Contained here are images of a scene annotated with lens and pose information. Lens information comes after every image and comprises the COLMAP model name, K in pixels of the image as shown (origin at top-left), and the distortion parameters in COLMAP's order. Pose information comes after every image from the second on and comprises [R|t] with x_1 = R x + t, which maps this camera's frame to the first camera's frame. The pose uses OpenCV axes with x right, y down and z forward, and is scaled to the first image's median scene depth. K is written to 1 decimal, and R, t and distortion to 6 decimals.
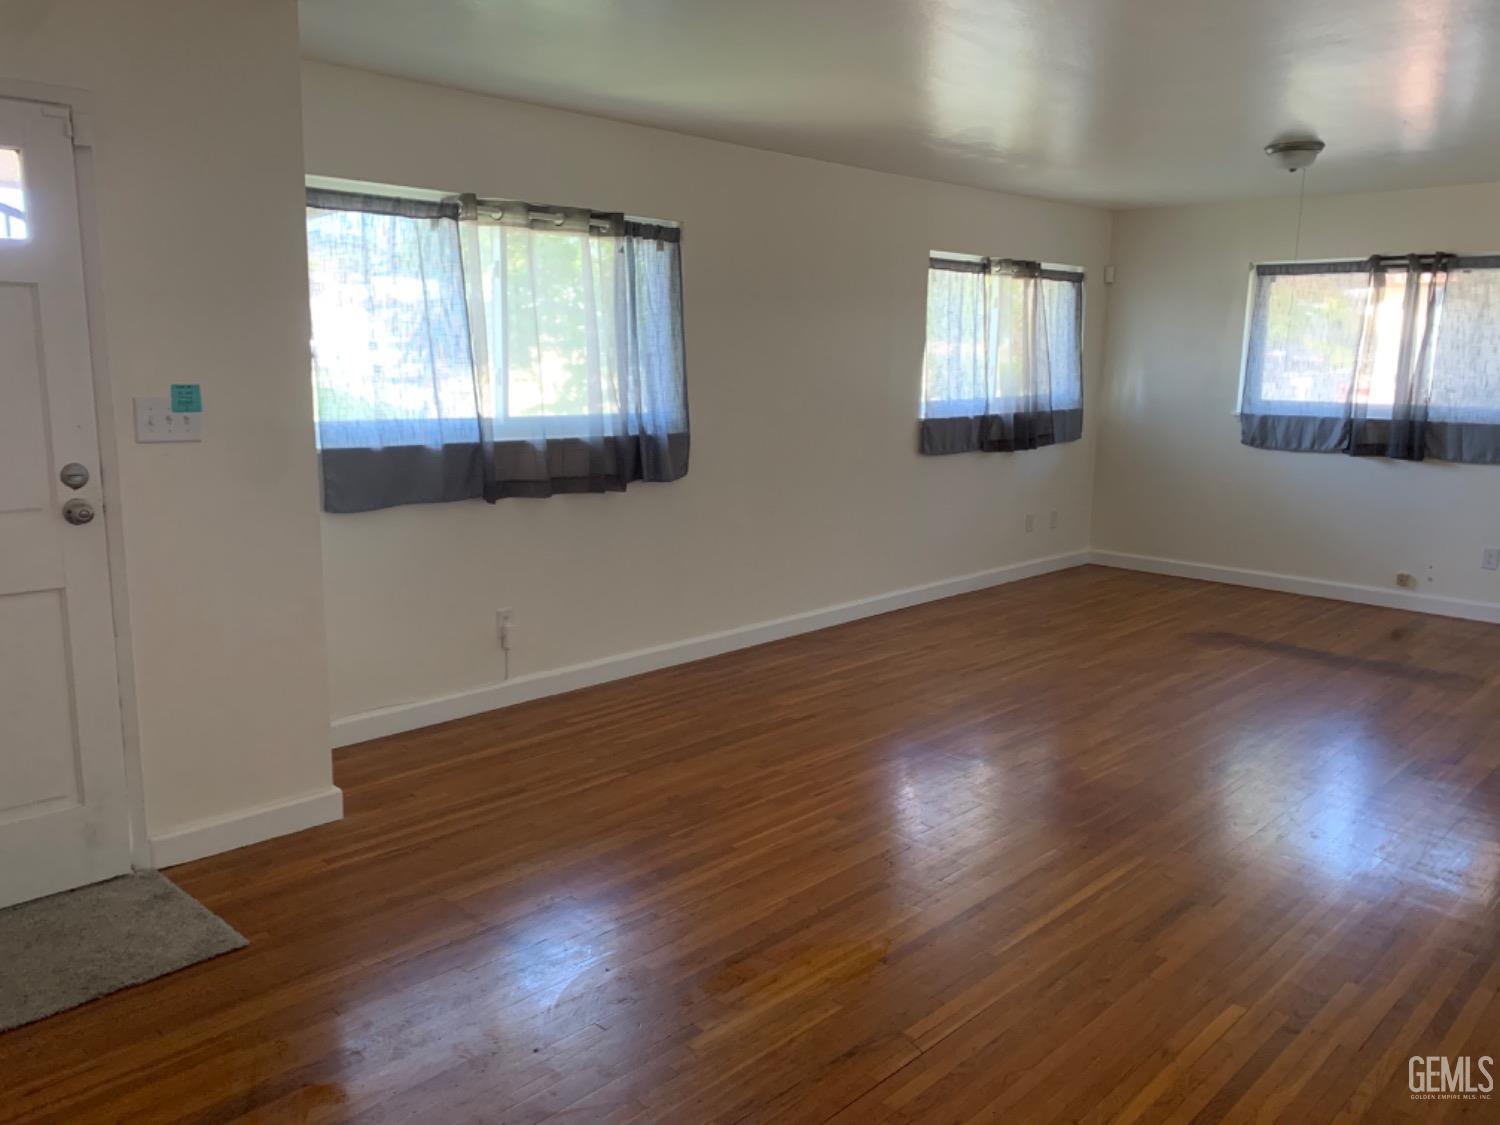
lens RADIAL K [[1161.9, 0, 744.8], [0, 1161.9, 561.1], [0, 0, 1]] dist [0.071428, -0.094531]
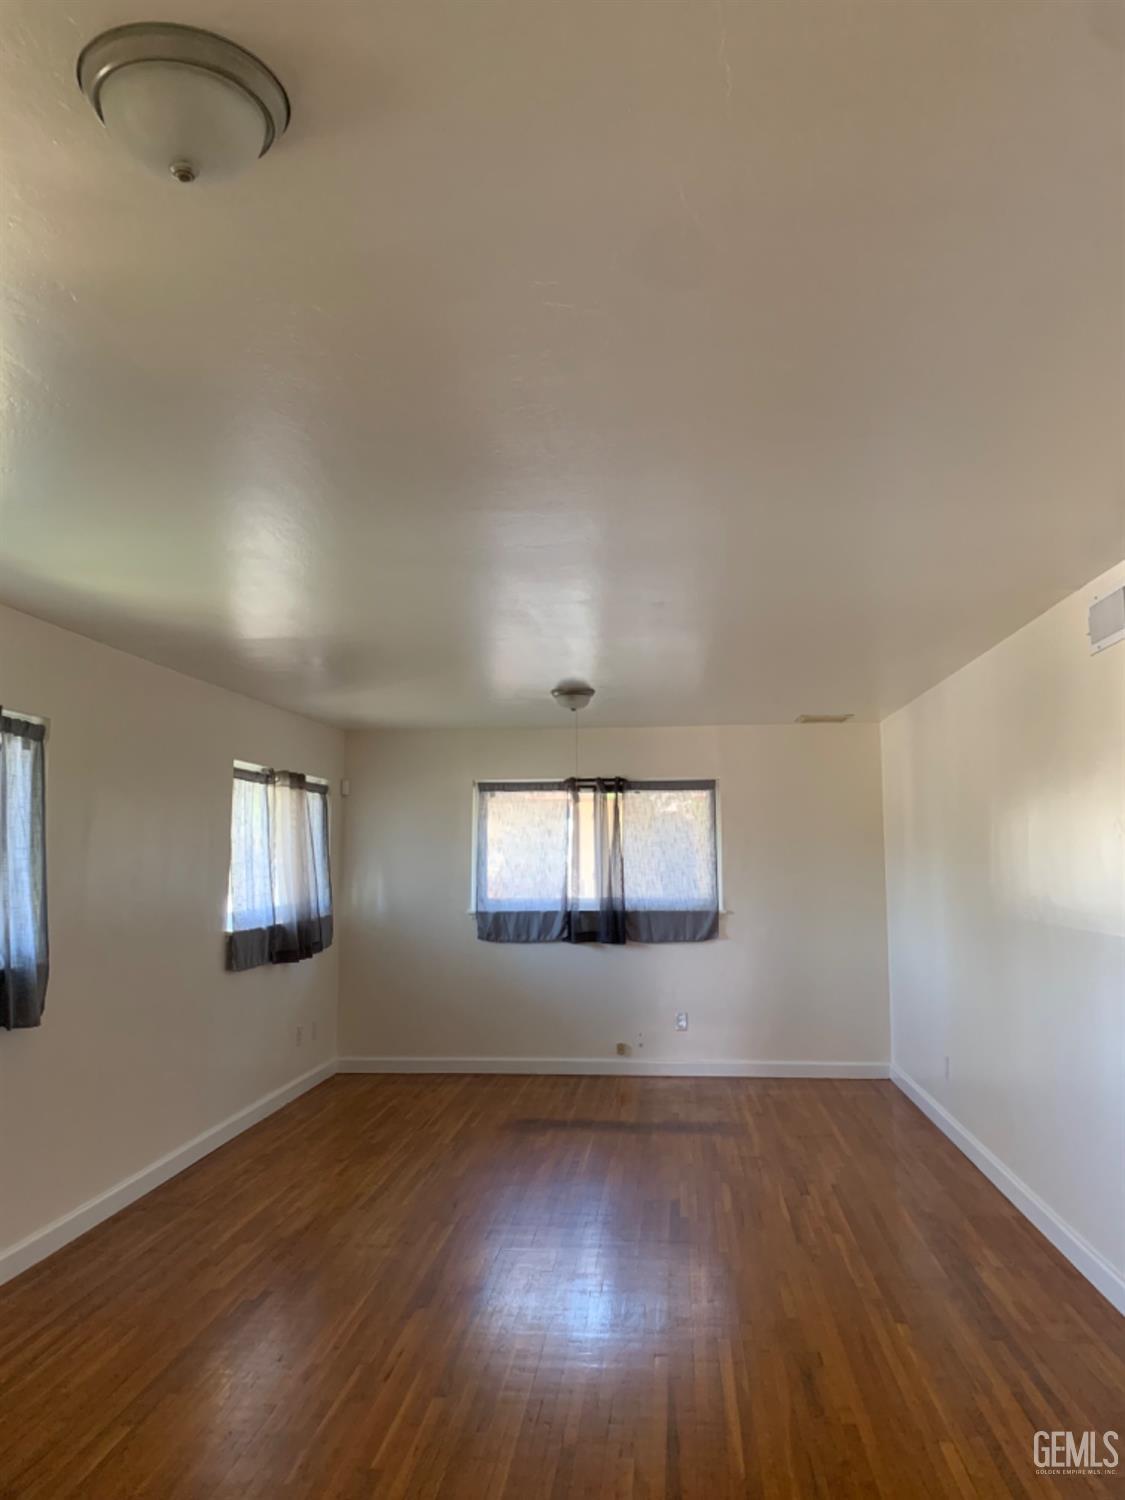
lens RADIAL K [[1161.9, 0, 553.8], [0, 1161.9, 711.0], [0, 0, 1]] dist [0.071428, -0.094531]
pose [[0.774382, 0.061672, 0.629706, -0.247550], [0.130948, 0.958069, -0.254865, -0.018086], [-0.619020, 0.279821, 0.733835, 0.094954]]
